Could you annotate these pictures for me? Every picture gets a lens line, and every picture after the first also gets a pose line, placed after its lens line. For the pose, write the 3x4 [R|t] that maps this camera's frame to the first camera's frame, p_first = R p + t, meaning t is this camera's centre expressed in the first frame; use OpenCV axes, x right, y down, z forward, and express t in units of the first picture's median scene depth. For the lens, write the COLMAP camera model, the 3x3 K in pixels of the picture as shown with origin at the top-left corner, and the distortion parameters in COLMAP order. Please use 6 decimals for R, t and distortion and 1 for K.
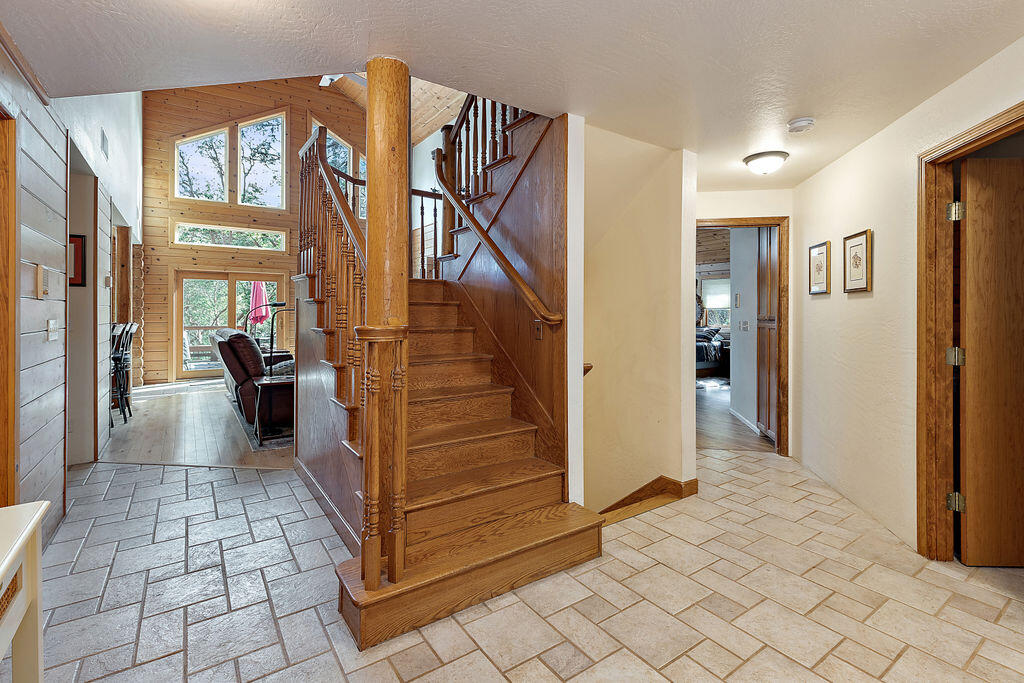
lens RADIAL K [[465.2, 0, 503.5], [0, 465.2, 309.5], [0, 0, 1]] dist [0.010211, -0.001950]
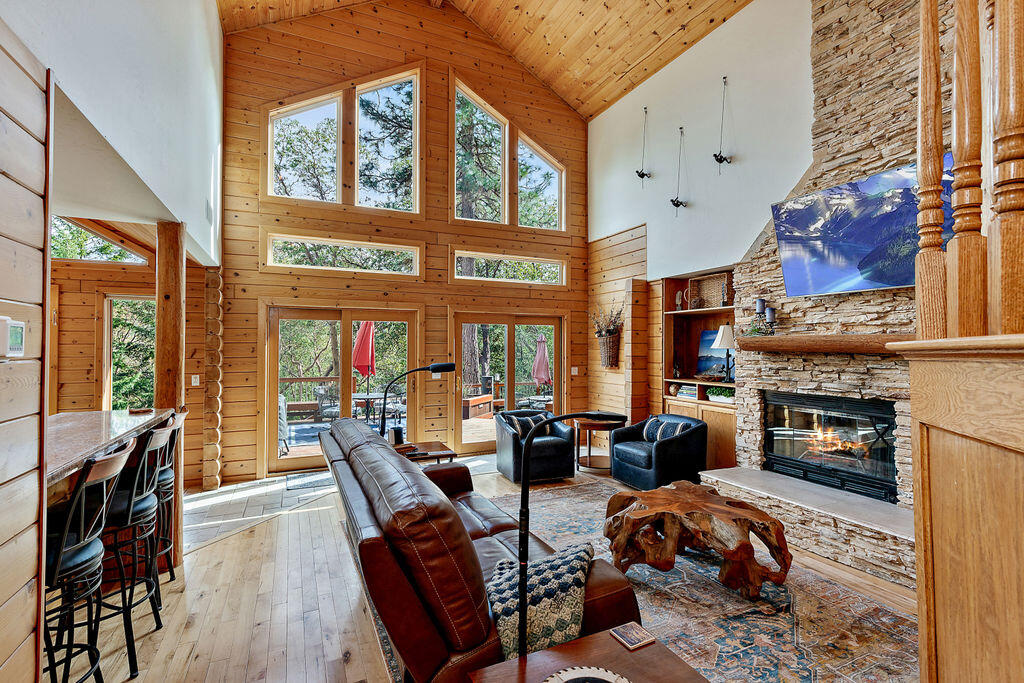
lens RADIAL K [[465.2, 0, 509.5], [0, 465.2, 337.7], [0, 0, 1]] dist [0.010211, -0.001950]
pose [[0.987732, -0.003690, -0.156117, -0.266385], [0.001415, 0.999891, -0.014686, -0.029874], [0.156154, 0.014285, 0.987629, 0.409239]]
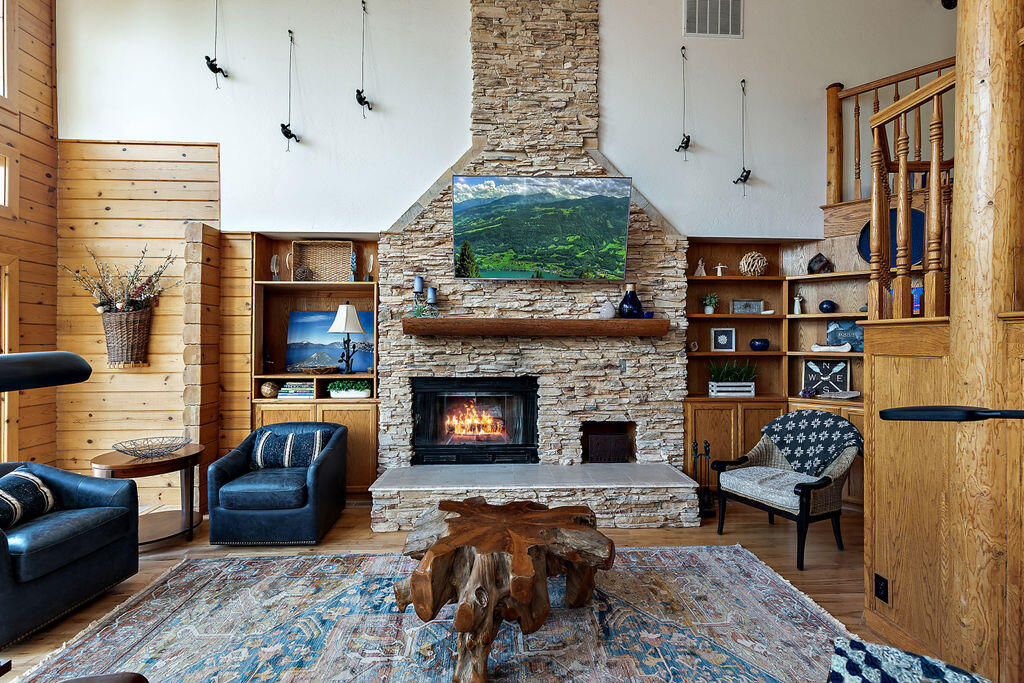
lens RADIAL K [[465.2, 0, 513.9], [0, 465.2, 340.4], [0, 0, 1]] dist [0.010211, -0.001950]
pose [[0.523743, -0.003746, 0.851868, -0.424930], [-0.004294, 0.999966, 0.007038, -0.019903], [-0.851866, -0.007344, 0.523709, 0.646282]]
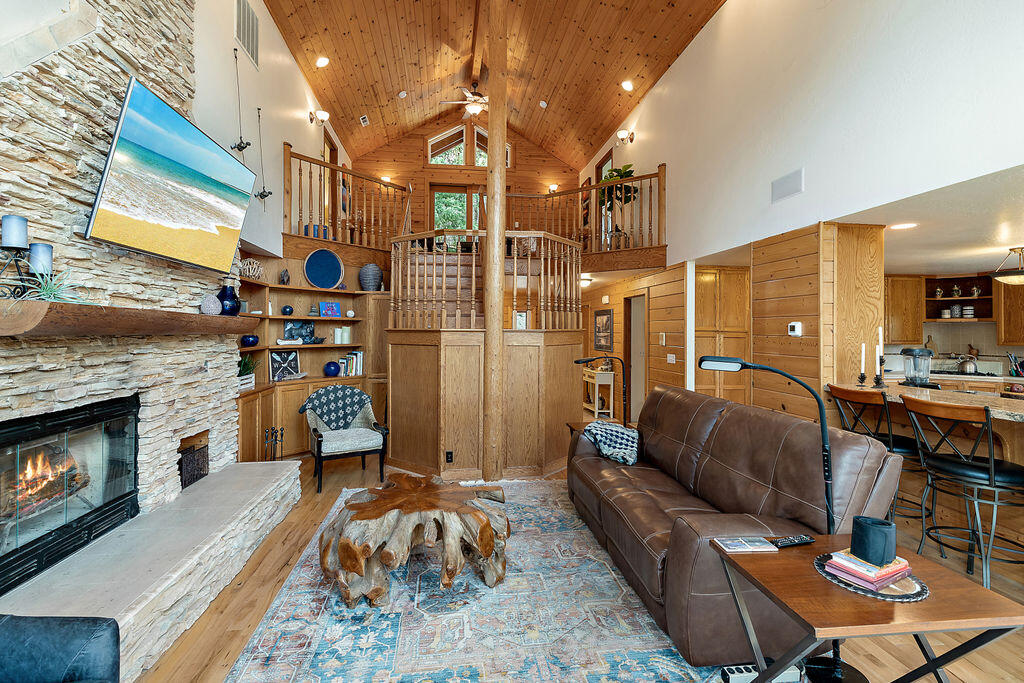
lens RADIAL K [[465.2, 0, 513.9], [0, 465.2, 329.0], [0, 0, 1]] dist [0.010211, -0.001950]
pose [[-0.899008, -0.009811, 0.437821, -0.398379], [-0.015344, 0.999841, -0.009101, -0.026842], [-0.437662, -0.014900, -0.899016, 1.085088]]
